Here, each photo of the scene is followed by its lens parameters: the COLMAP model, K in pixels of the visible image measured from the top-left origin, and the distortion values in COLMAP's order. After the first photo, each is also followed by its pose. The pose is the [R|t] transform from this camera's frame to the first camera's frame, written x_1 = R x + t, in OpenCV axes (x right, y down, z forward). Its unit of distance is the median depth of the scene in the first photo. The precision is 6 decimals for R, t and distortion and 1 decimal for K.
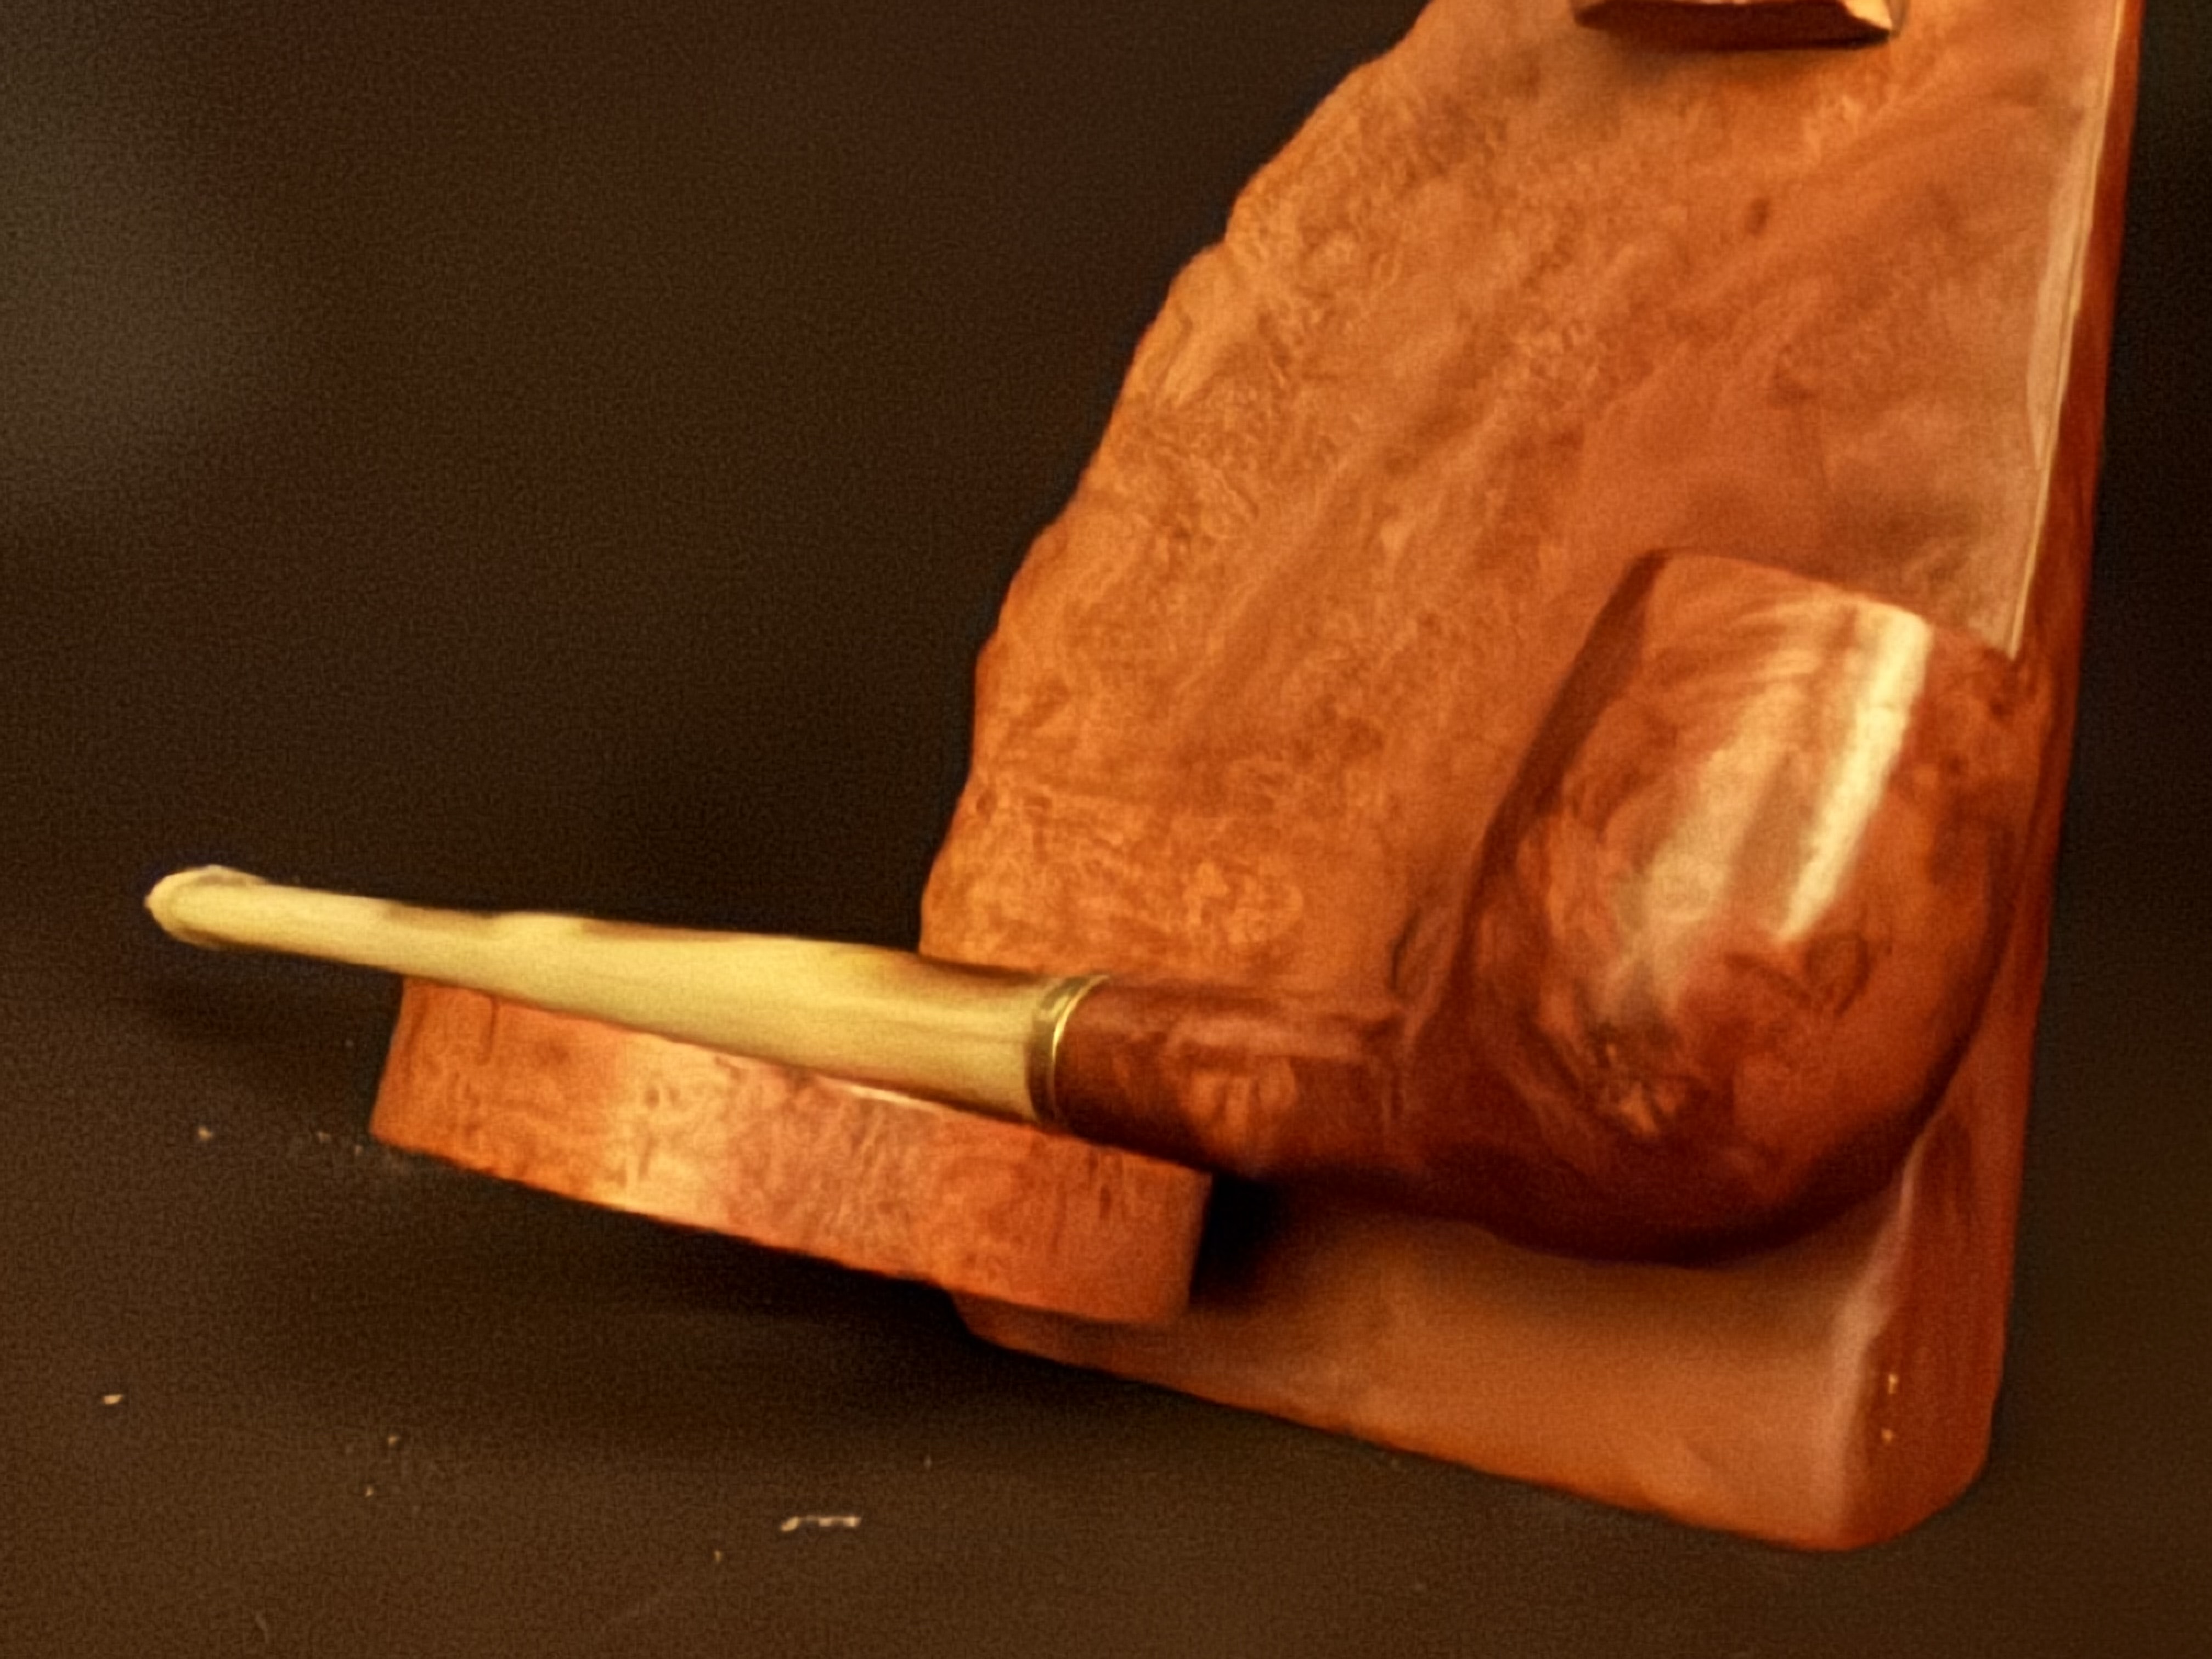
lens RADIAL K [[3072.3, 0, 1107.7], [0, 3072.3, 934.1], [0, 0, 1]] dist [-0.000226, -0.086274]
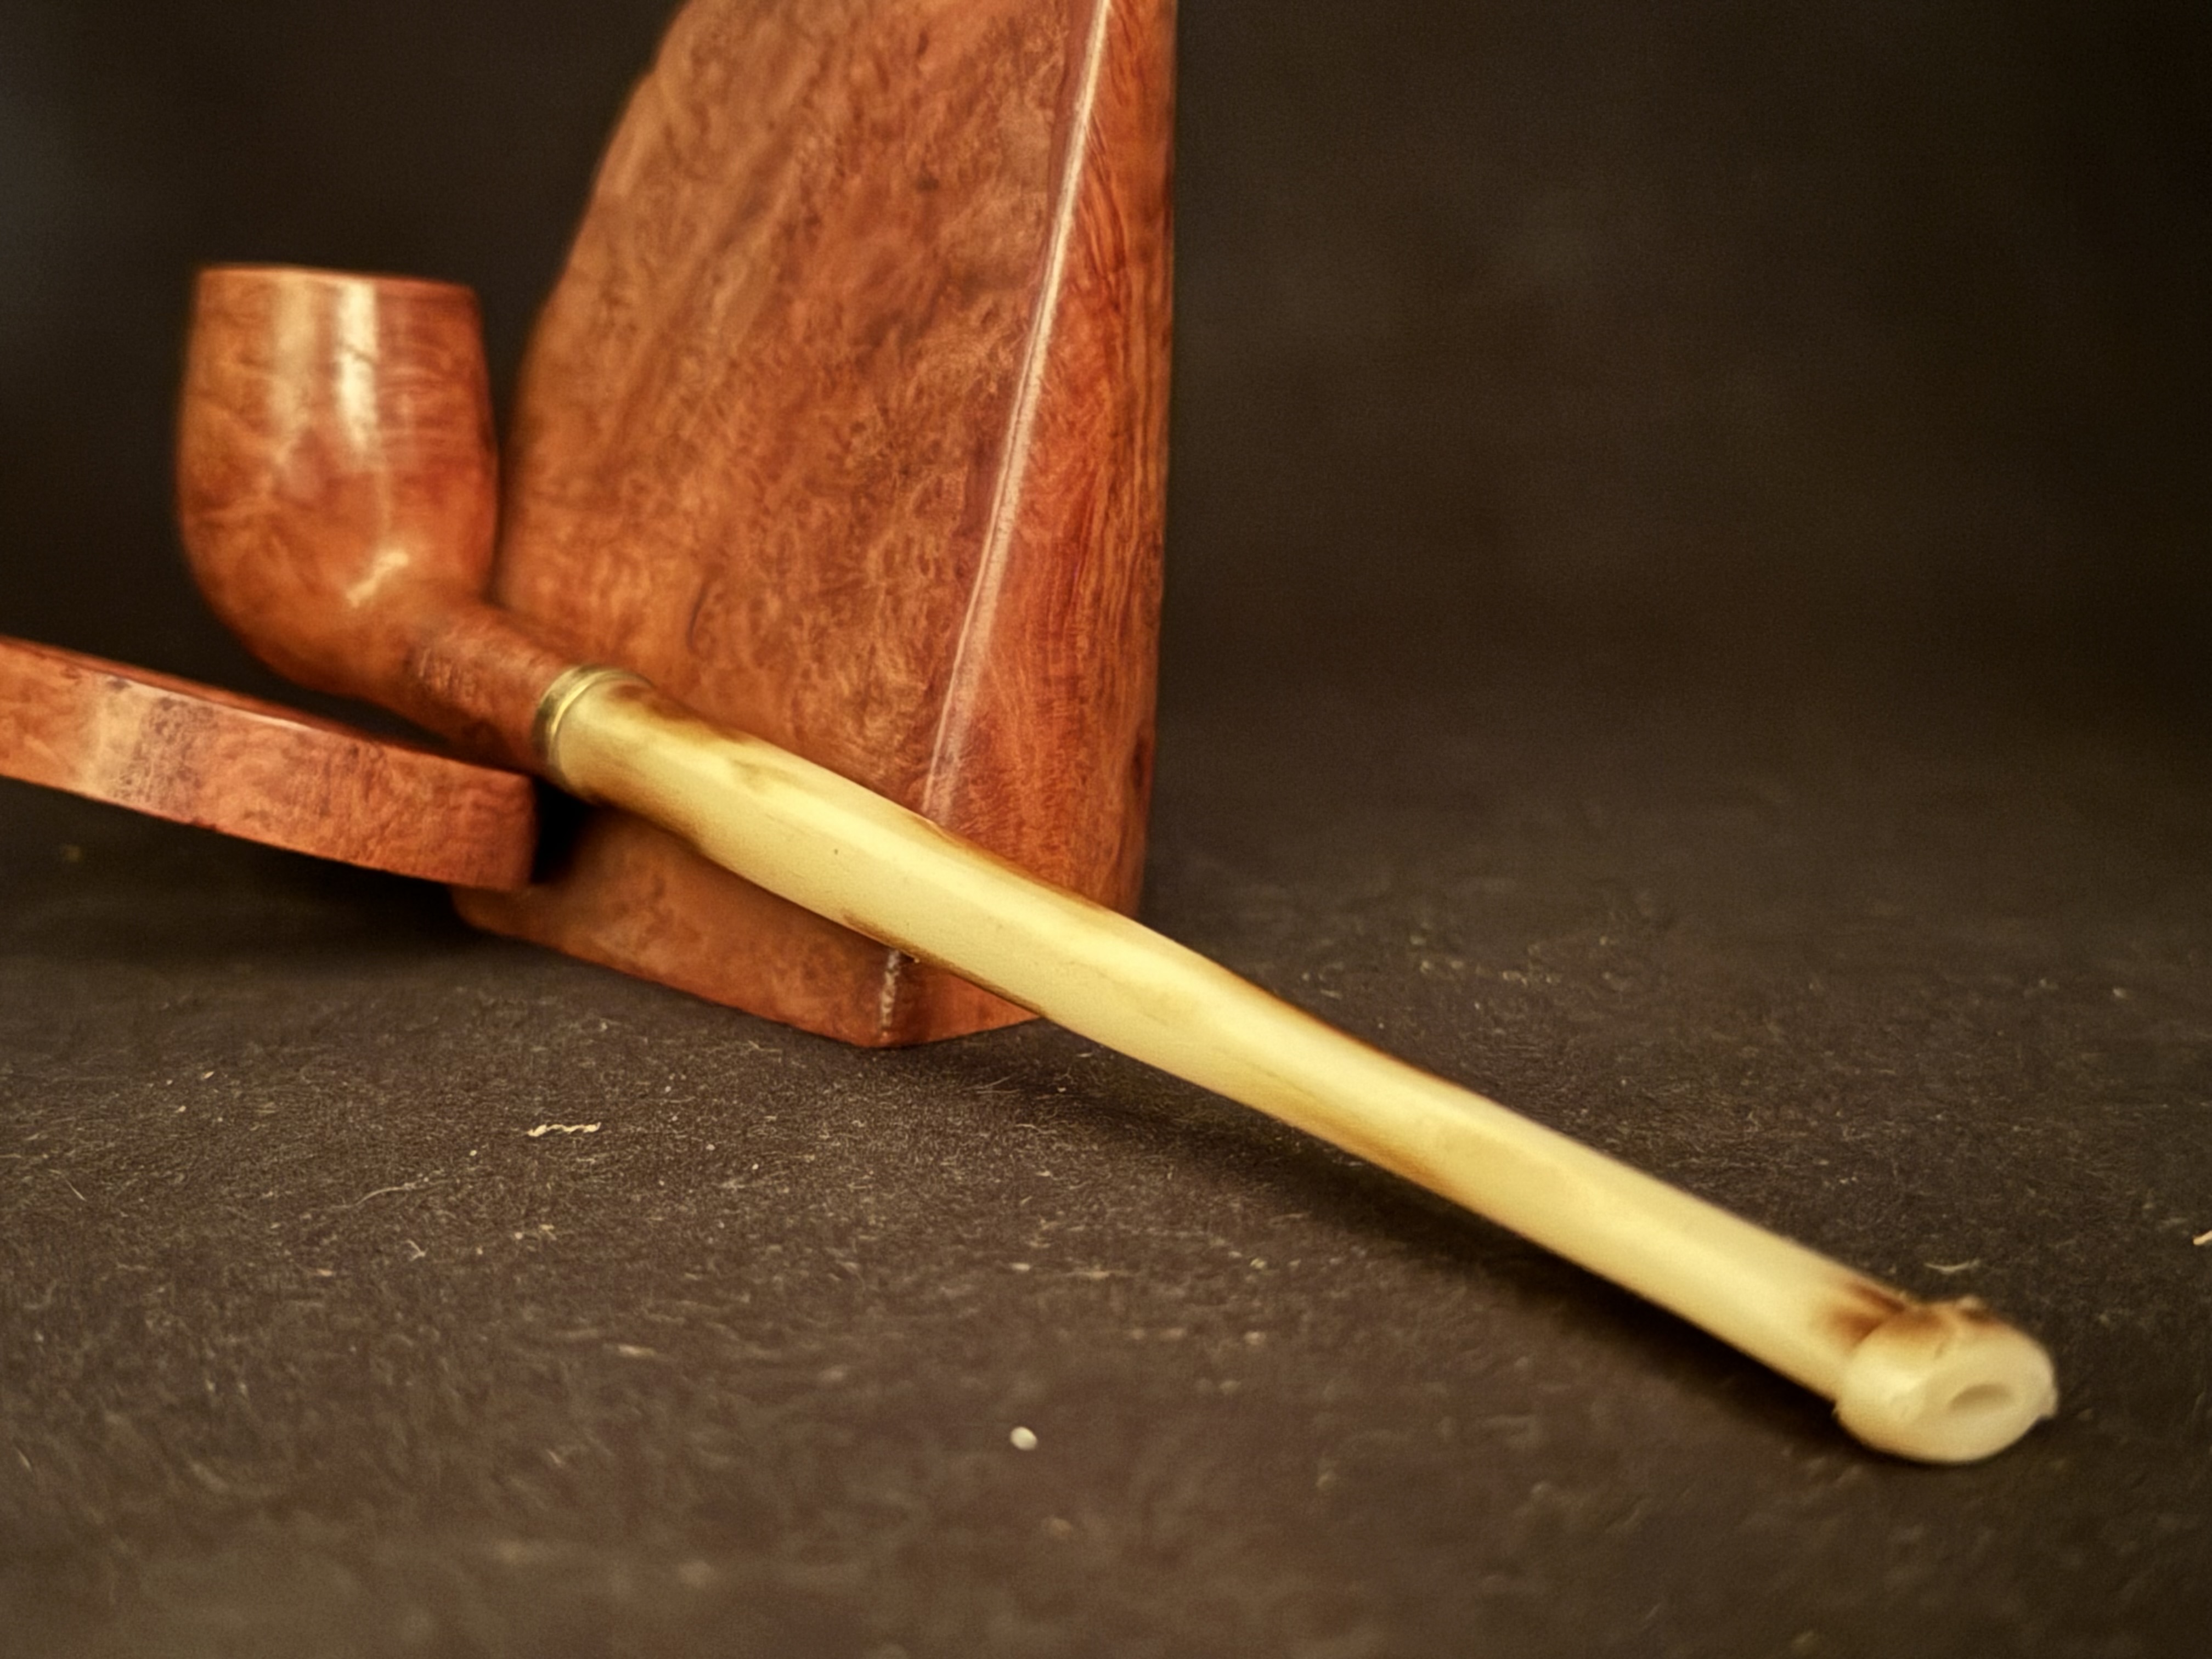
lens RADIAL K [[3098.4, 0, 1106.0], [0, 3098.4, 829.5], [0, 0, 1]] dist [0.111056, 0.014792]
pose [[0.982212, 0.014953, -0.187179, 0.503880], [-0.010075, 0.999585, 0.026985, 0.058150], [0.187504, -0.024619, 0.981955, -0.270471]]
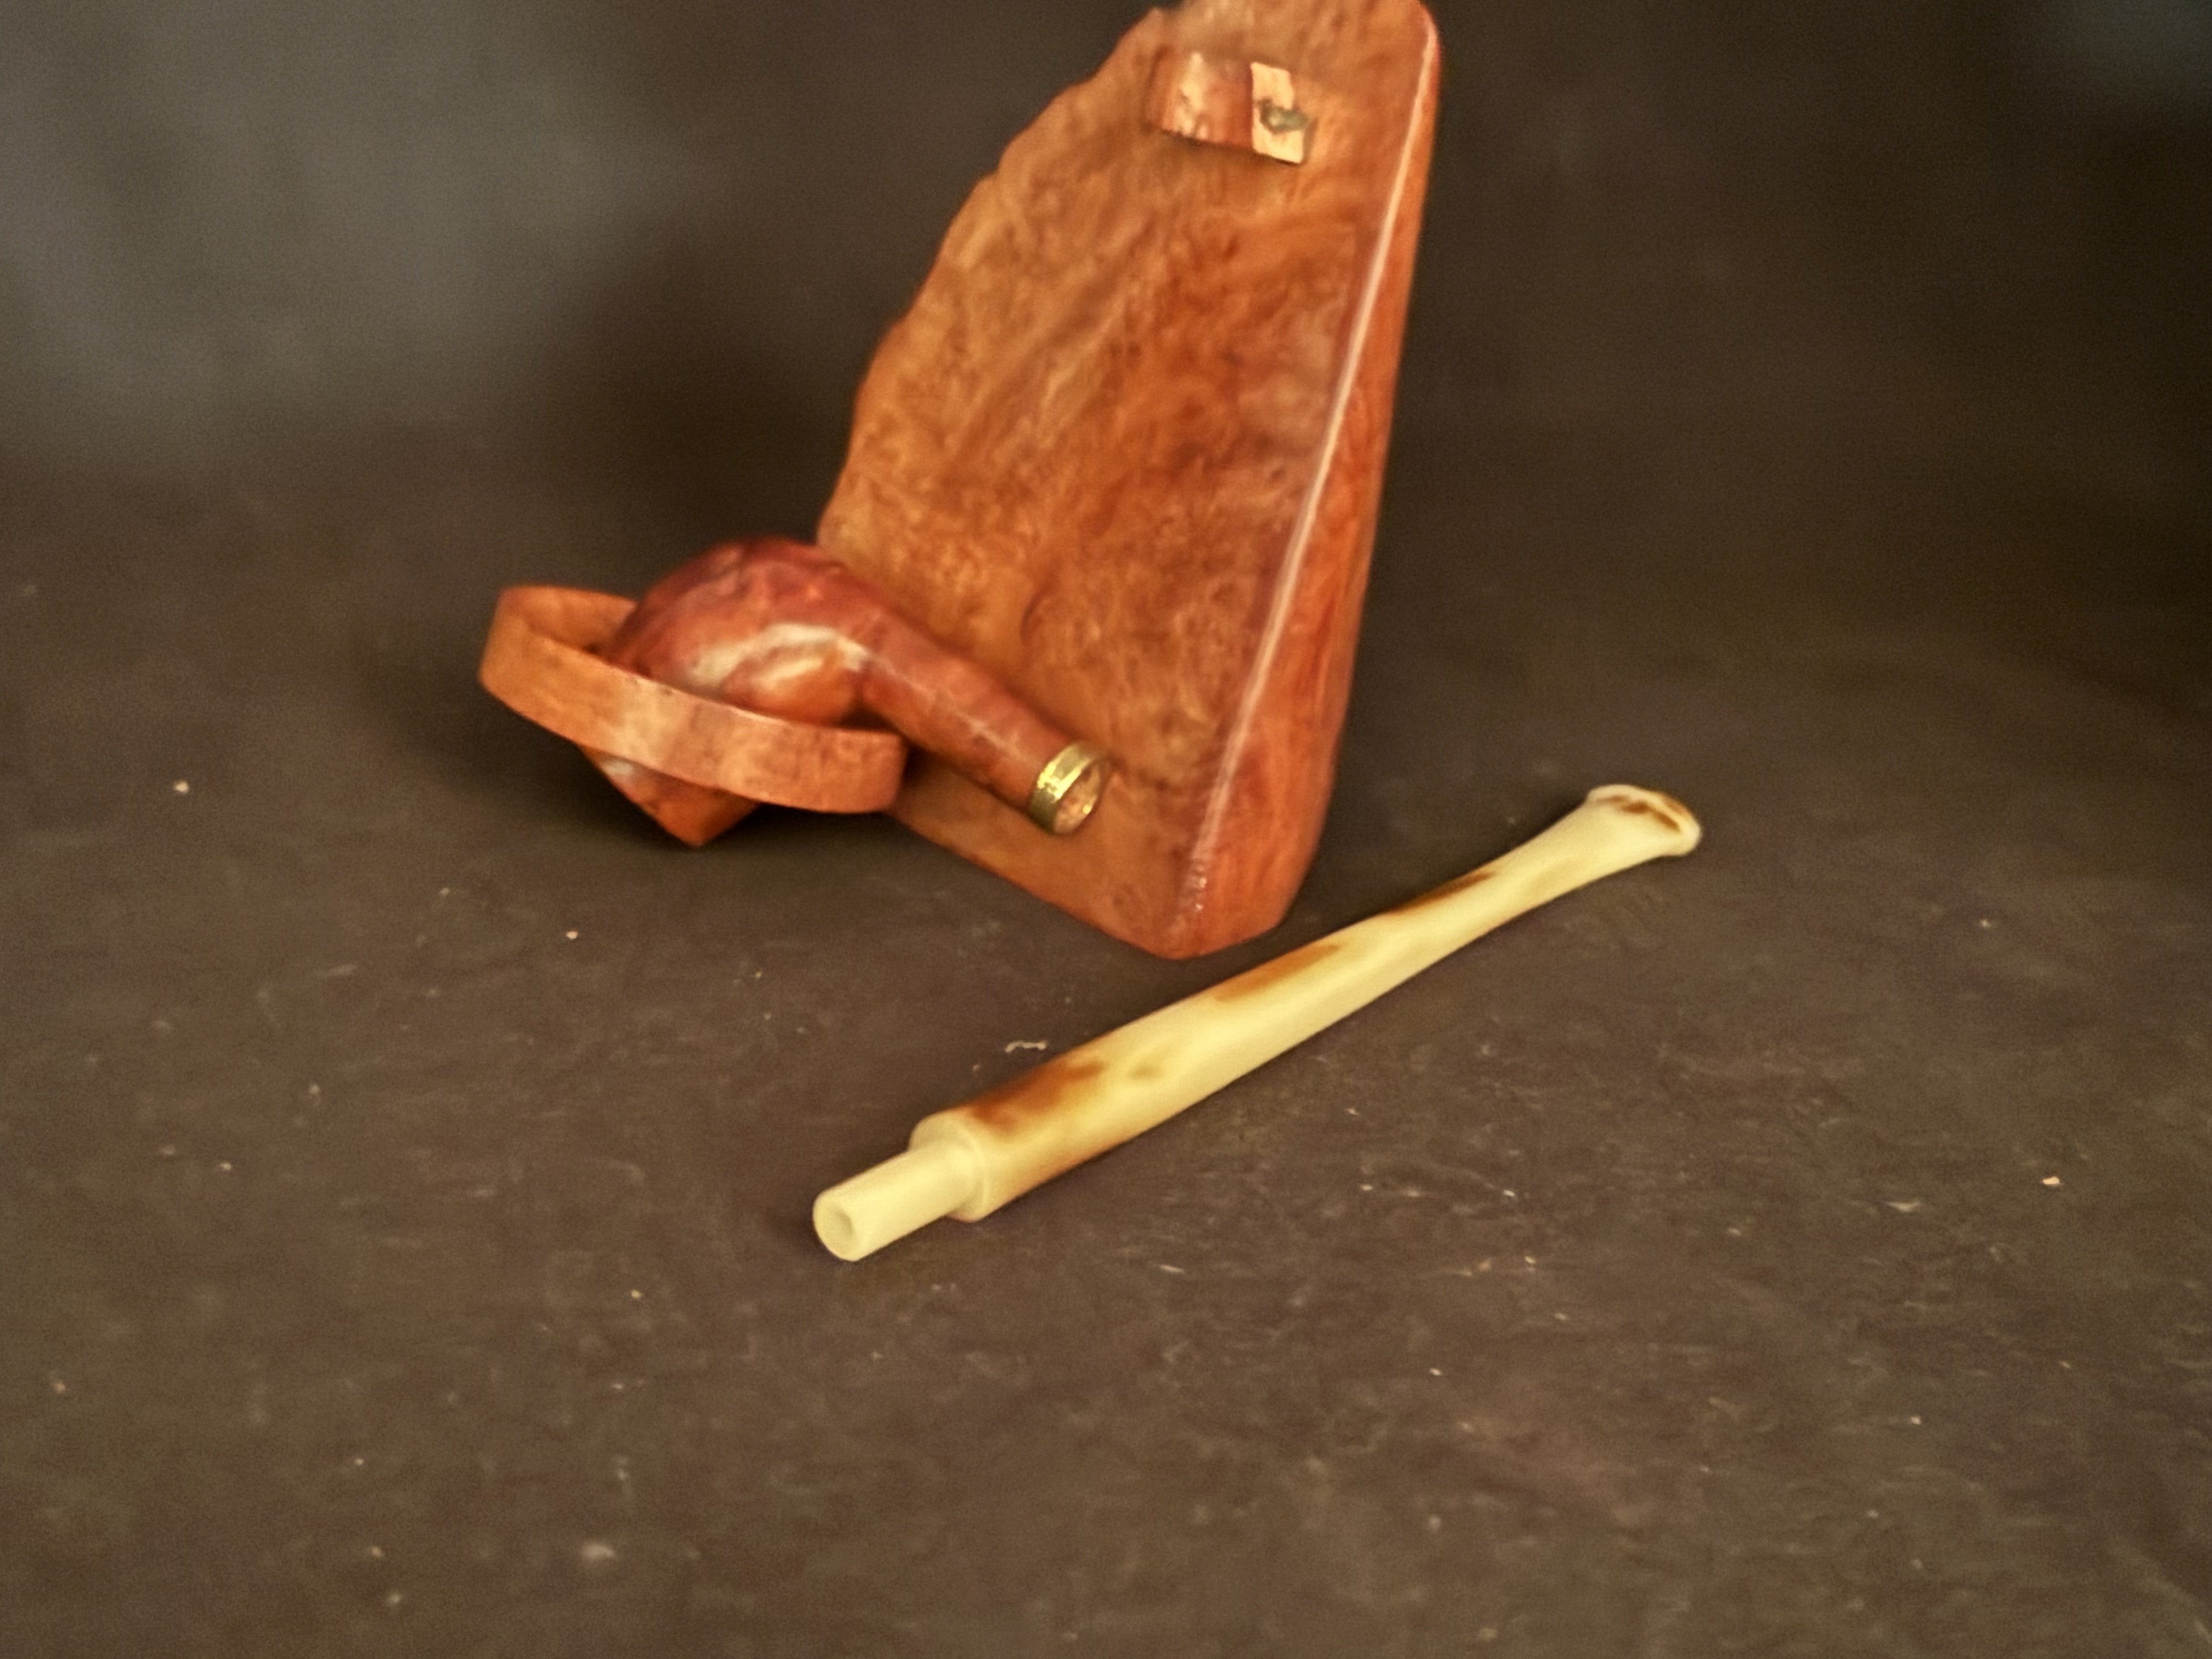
lens RADIAL K [[3098.4, 0, 1106.0], [0, 3098.4, 829.5], [0, 0, 1]] dist [0.111056, 0.014792]
pose [[0.987446, 0.104643, -0.118321, 0.366533], [-0.072789, 0.966254, 0.247093, -0.327255], [0.140184, -0.235379, 0.961741, -0.808190]]
